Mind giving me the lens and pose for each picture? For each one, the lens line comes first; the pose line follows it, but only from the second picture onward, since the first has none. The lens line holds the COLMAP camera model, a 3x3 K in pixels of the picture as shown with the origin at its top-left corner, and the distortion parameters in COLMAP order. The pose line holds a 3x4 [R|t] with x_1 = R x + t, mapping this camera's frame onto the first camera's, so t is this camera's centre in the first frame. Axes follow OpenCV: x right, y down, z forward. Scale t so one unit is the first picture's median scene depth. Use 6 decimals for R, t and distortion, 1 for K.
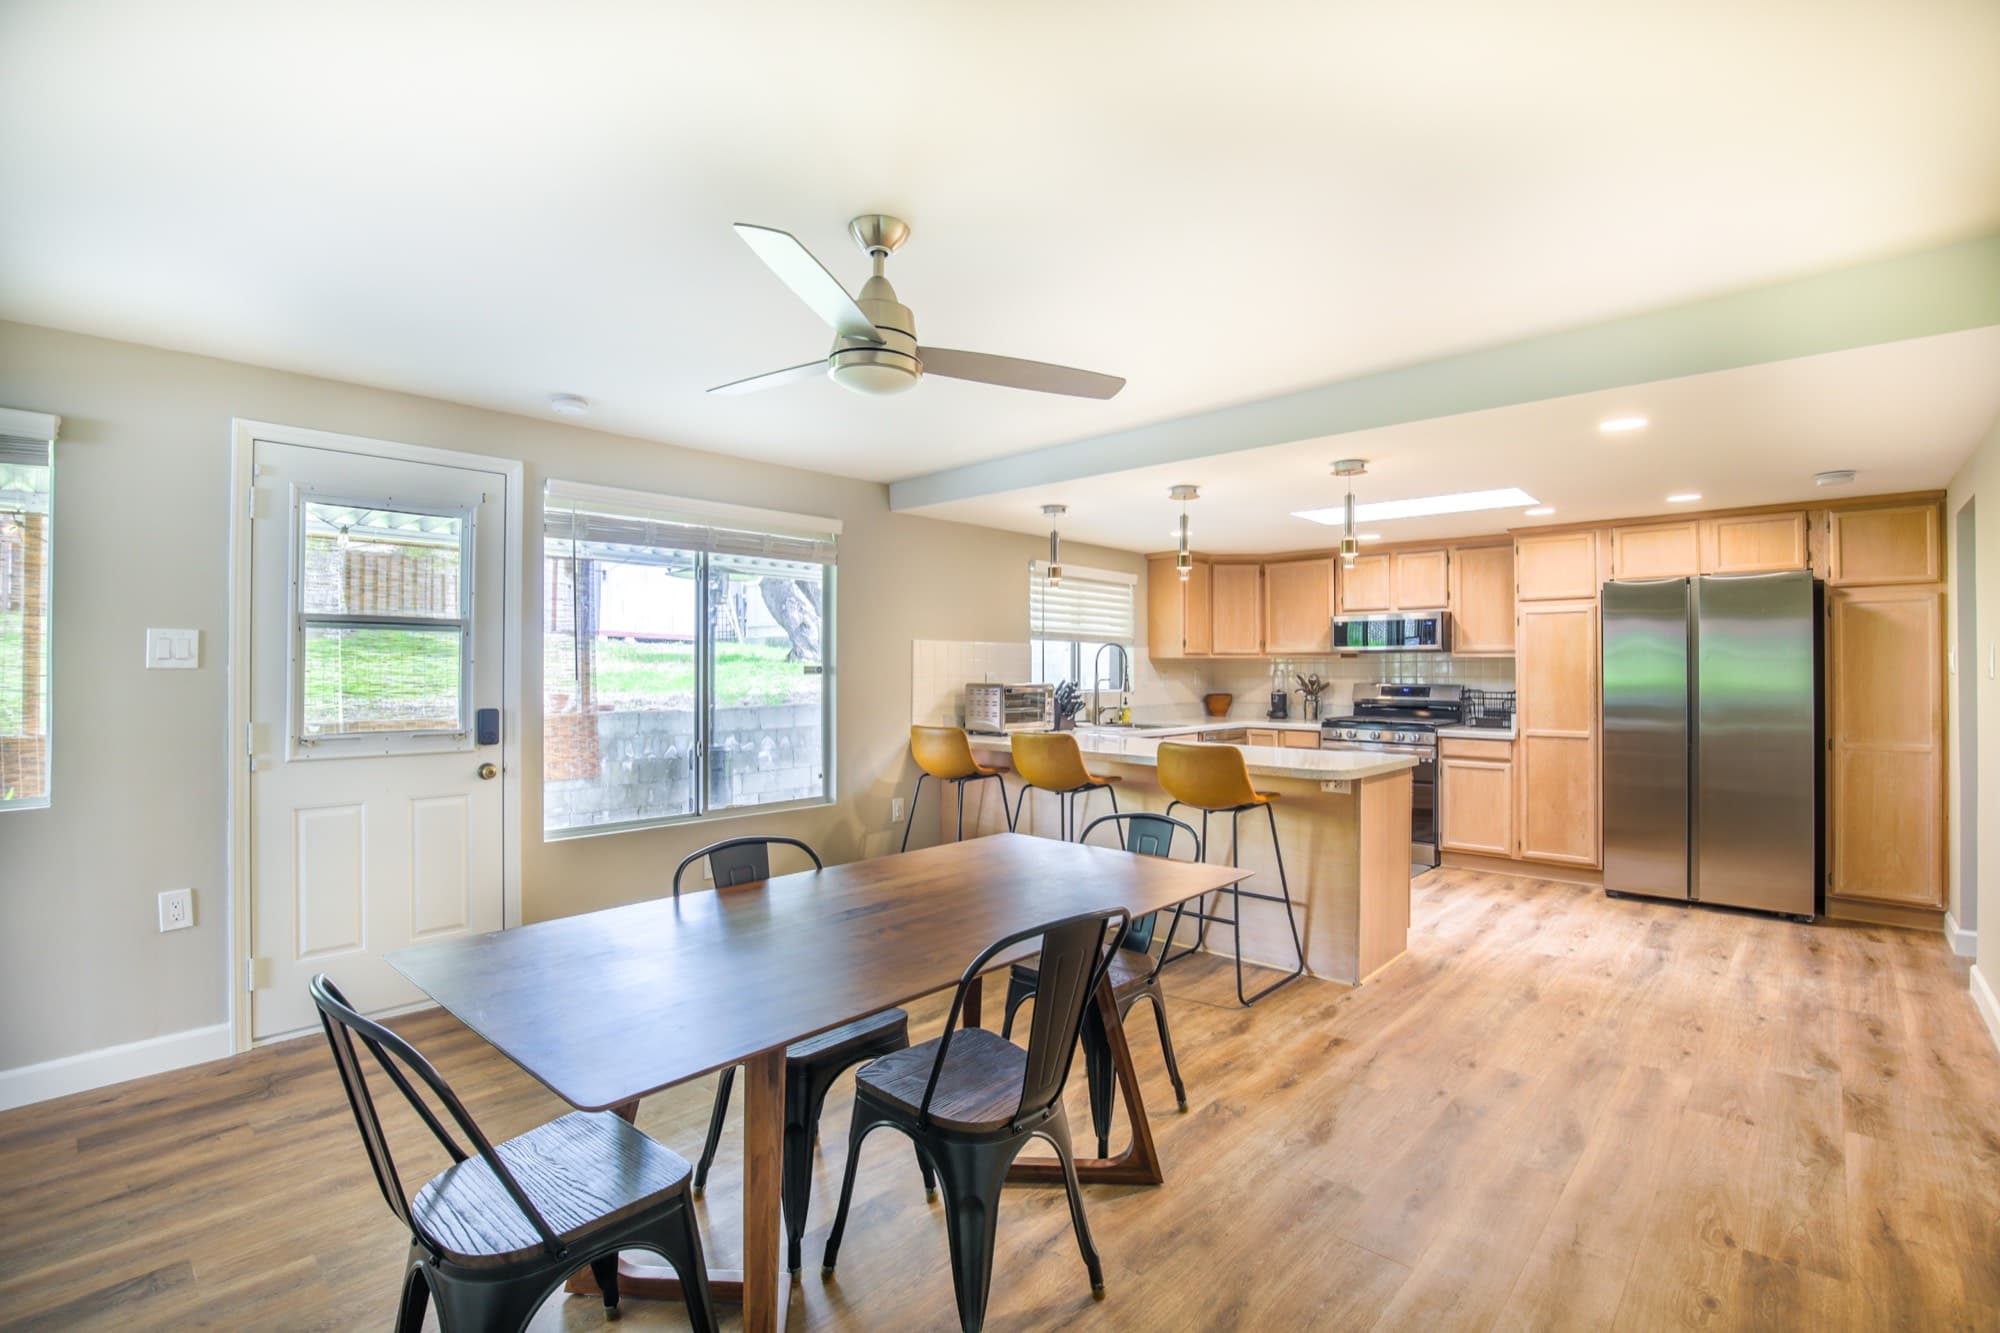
lens RADIAL K [[908.4, 0, 1000.0], [0, 908.4, 666.5], [0, 0, 1]] dist [-0.034626, 0.000180]
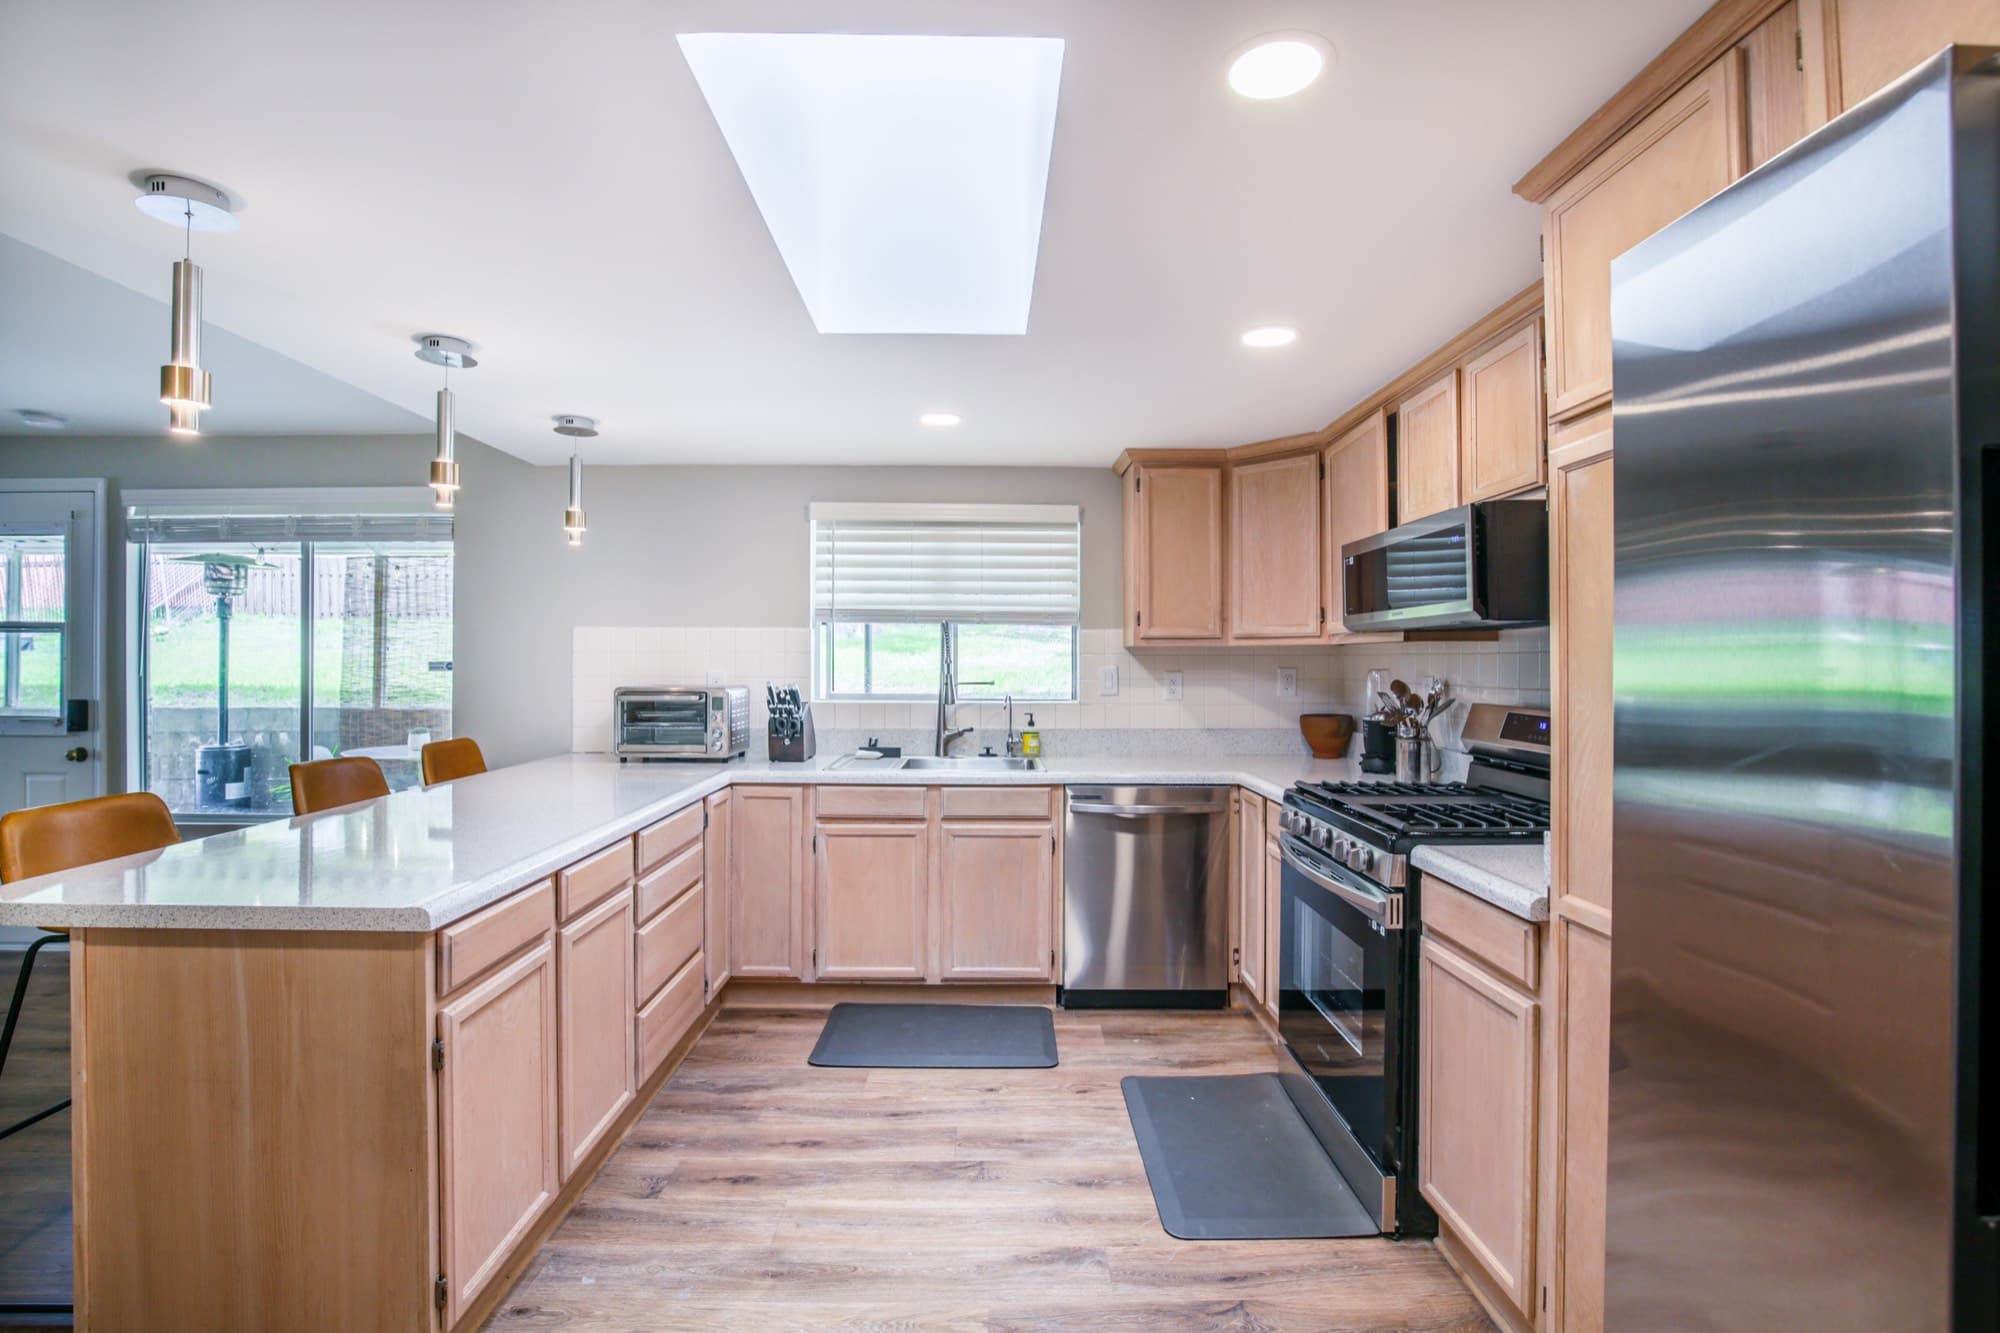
lens RADIAL K [[917.8, 0, 989.1], [0, 917.8, 658.8], [0, 0, 1]] dist [-0.036629, 0.006140]
pose [[0.685504, -0.000872, -0.728068, 0.677630], [0.000391, 1.000000, -0.000830, -0.001865], [0.728069, 0.000285, 0.685504, 0.696930]]
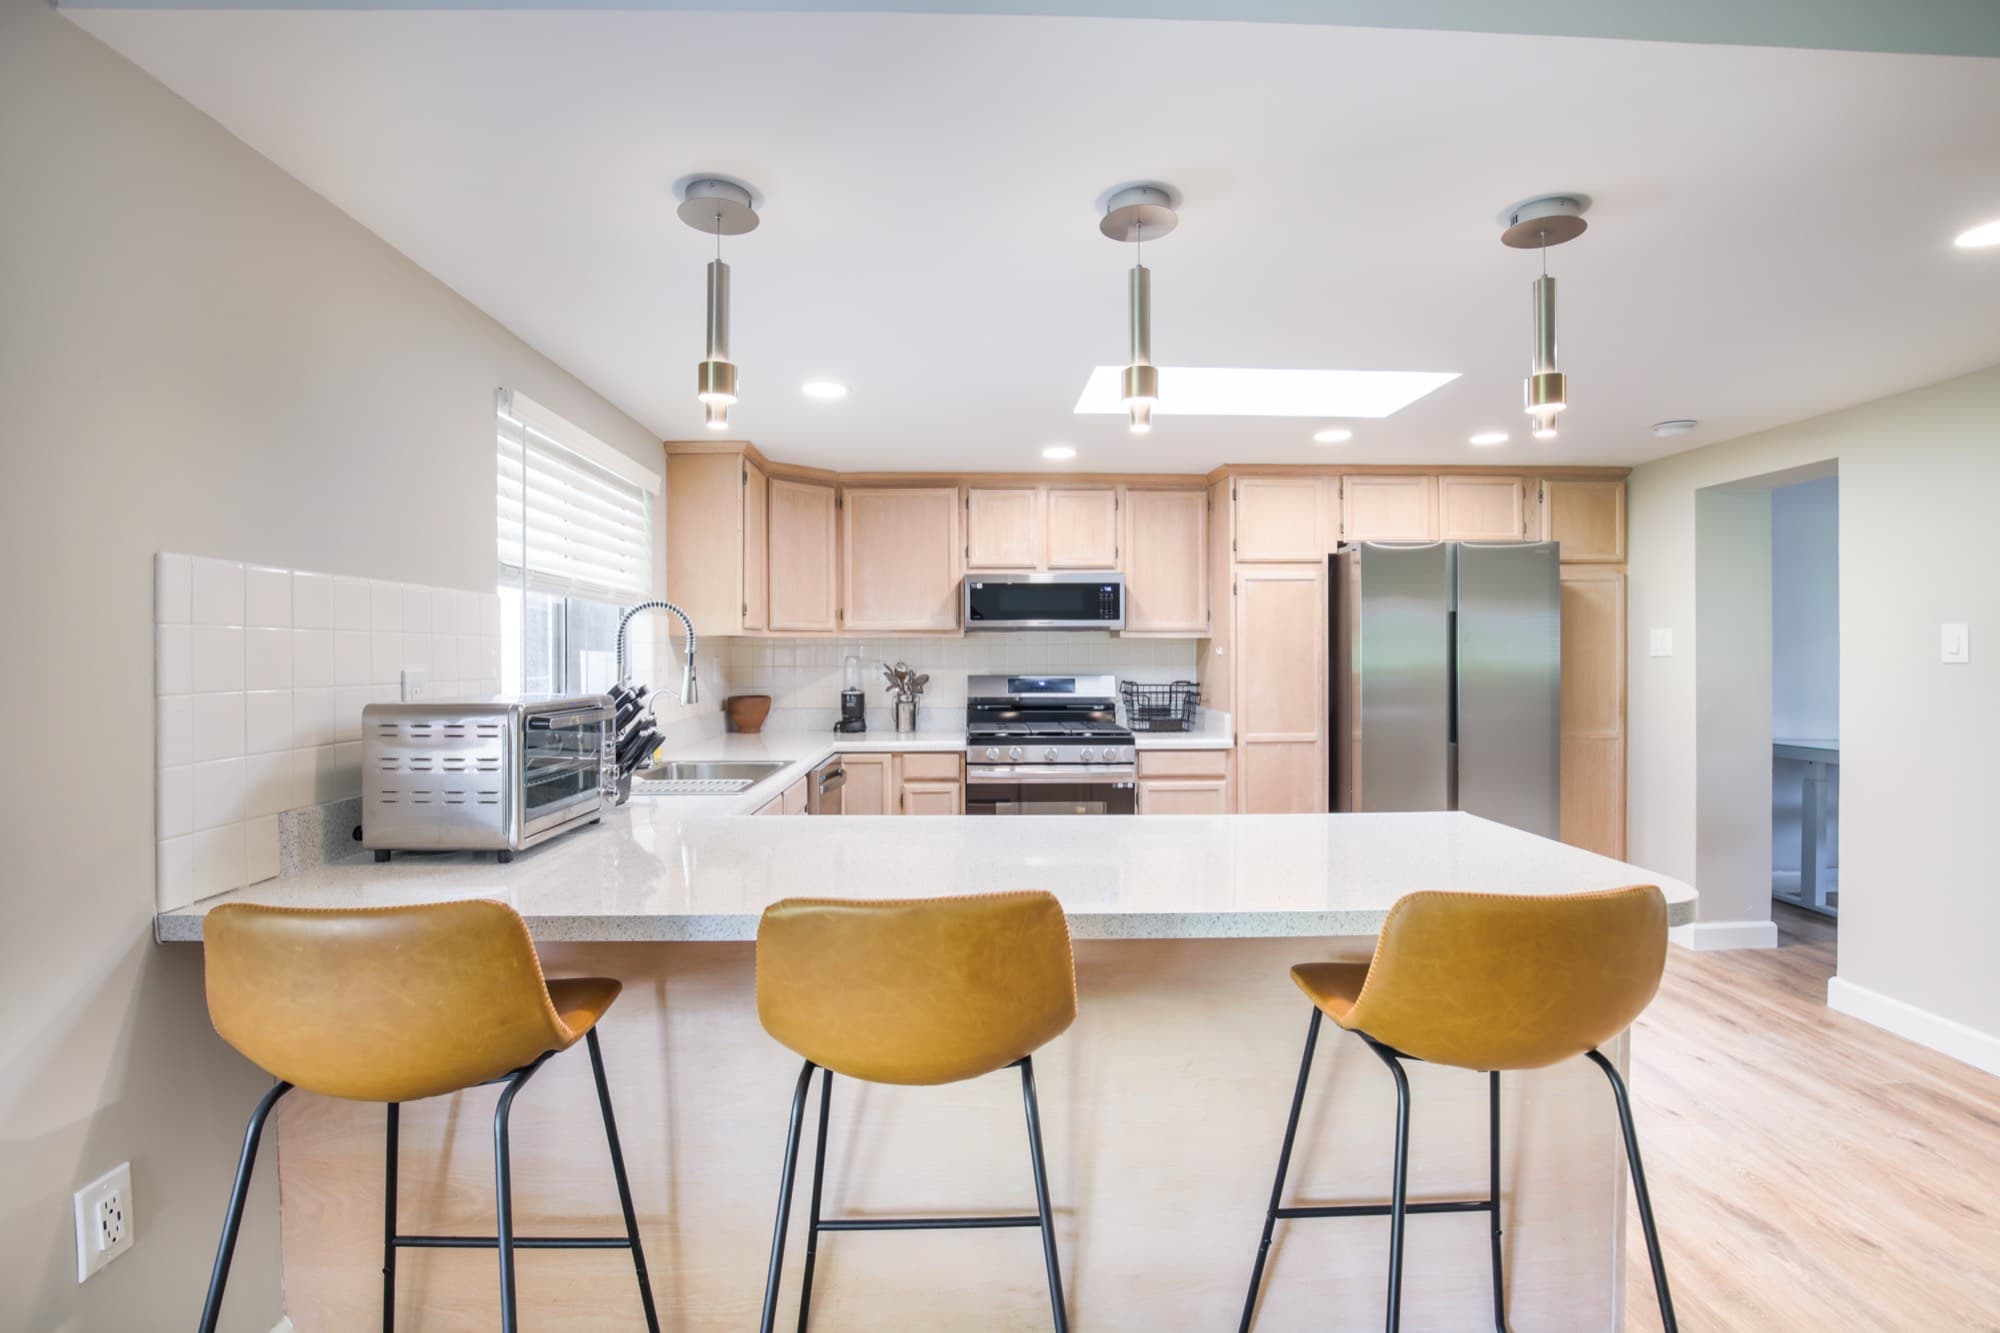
lens RADIAL K [[916.6, 0, 995.7], [0, 916.6, 657.3], [0, 0, 1]] dist [-0.036466, 0.008579]
pose [[0.714899, -0.006157, 0.699200, -0.099171], [0.002263, 0.999976, 0.006492, 0.000732], [-0.699224, -0.003059, 0.714896, 0.609467]]
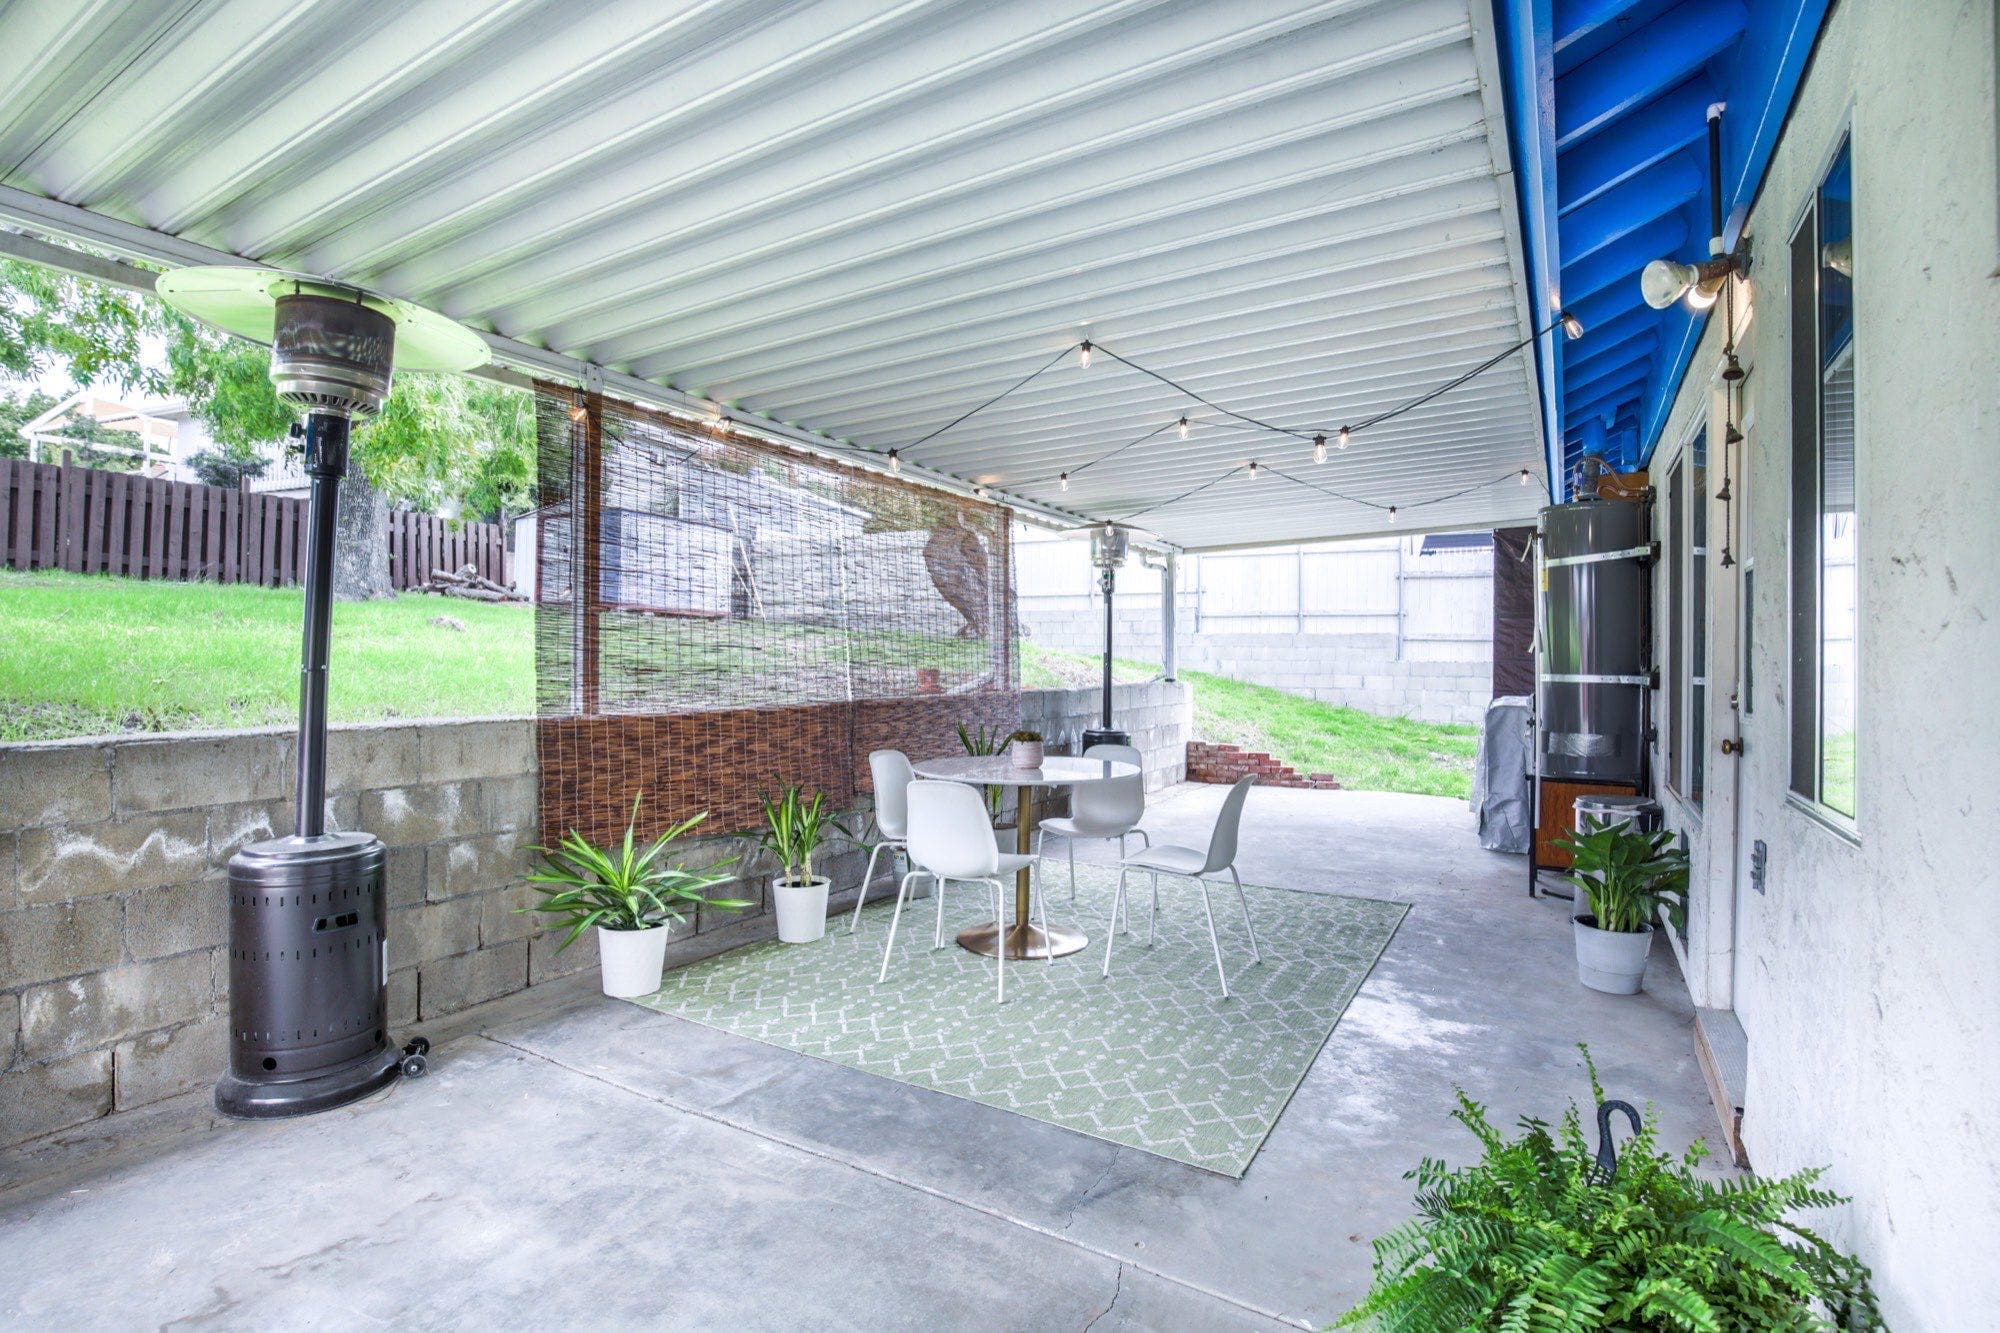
lens RADIAL K [[917.8, 0, 989.1], [0, 917.8, 658.8], [0, 0, 1]] dist [-0.036629, 0.006140]
pose [[0.983618, 0.008586, 0.180060, -0.911868], [-0.008674, 0.999962, -0.000298, 0.030856], [-0.180056, -0.001269, 0.983656, 0.238928]]
